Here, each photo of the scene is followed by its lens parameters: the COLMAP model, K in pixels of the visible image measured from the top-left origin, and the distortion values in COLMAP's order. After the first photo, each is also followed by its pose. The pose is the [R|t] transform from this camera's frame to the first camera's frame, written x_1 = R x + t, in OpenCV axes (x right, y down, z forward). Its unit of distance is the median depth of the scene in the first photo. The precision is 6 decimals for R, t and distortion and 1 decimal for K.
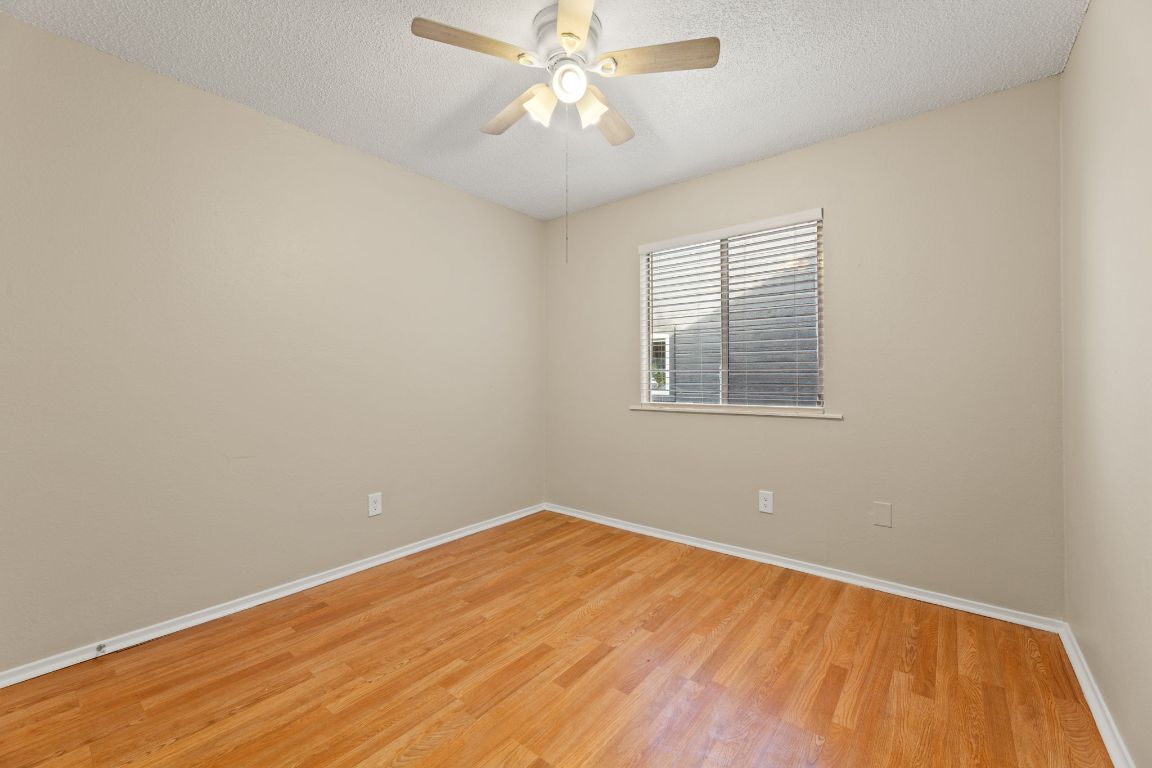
lens RADIAL K [[466.7, 0, 576.8], [0, 466.7, 376.9], [0, 0, 1]] dist [0.000339, 0.000123]
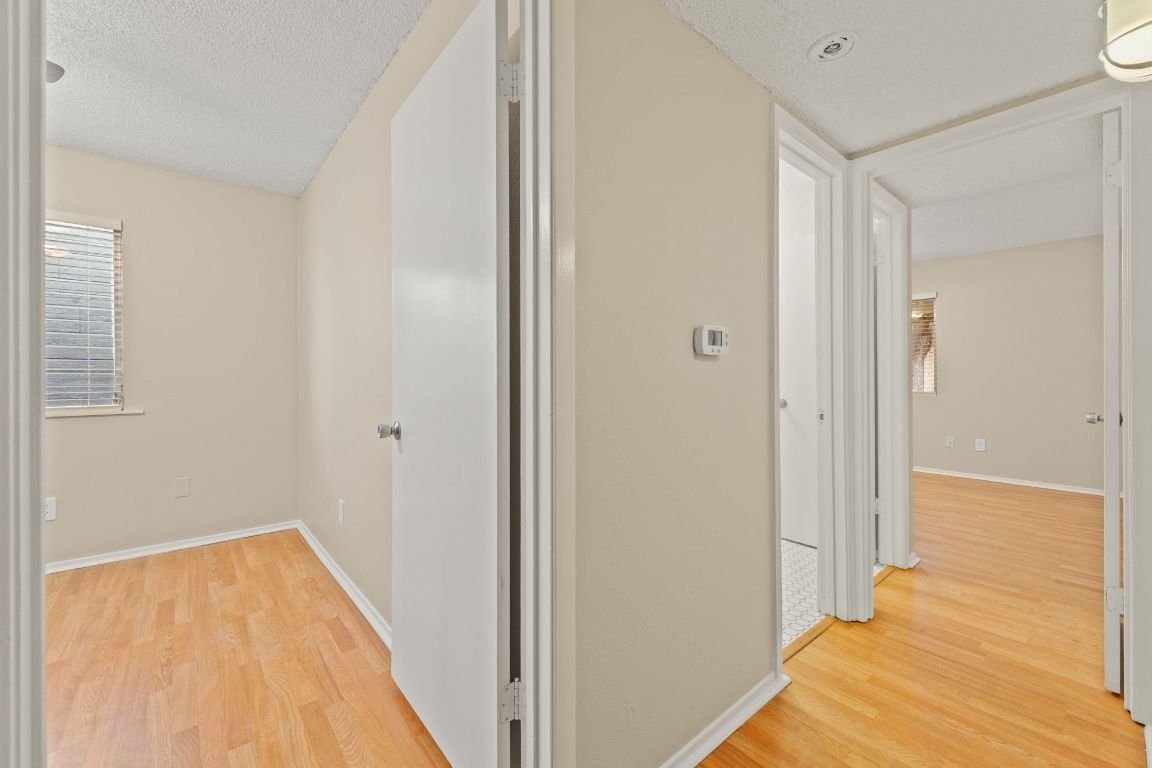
lens RADIAL K [[466.7, 0, 576.8], [0, 466.7, 376.9], [0, 0, 1]] dist [0.000339, 0.000123]
pose [[0.194862, -0.004536, 0.980820, -0.482137], [0.002950, 0.999987, 0.004039, -0.001248], [-0.980826, 0.002106, 0.194873, -0.369352]]
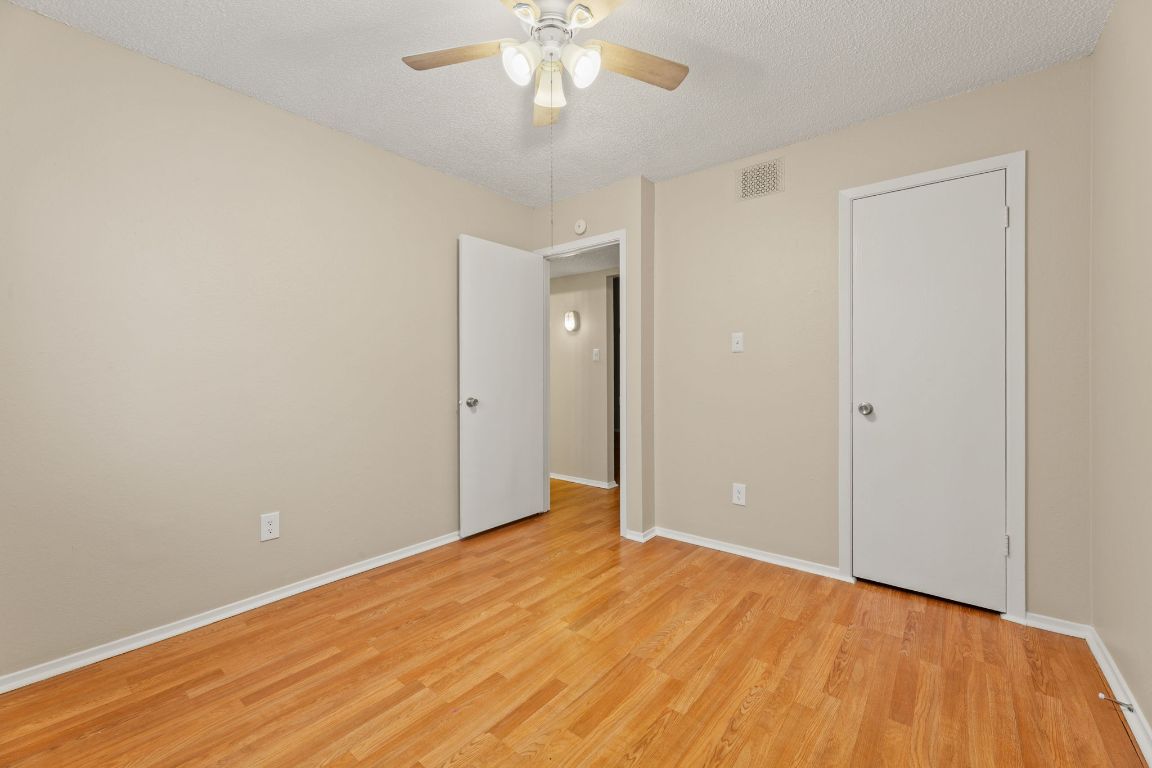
lens RADIAL K [[466.7, 0, 576.8], [0, 466.7, 376.9], [0, 0, 1]] dist [0.000339, 0.000123]
pose [[-0.999941, 0.001677, 0.010713, -0.076703], [0.001745, 0.999978, 0.006357, 0.001969], [-0.010703, 0.006376, -0.999922, 1.864291]]
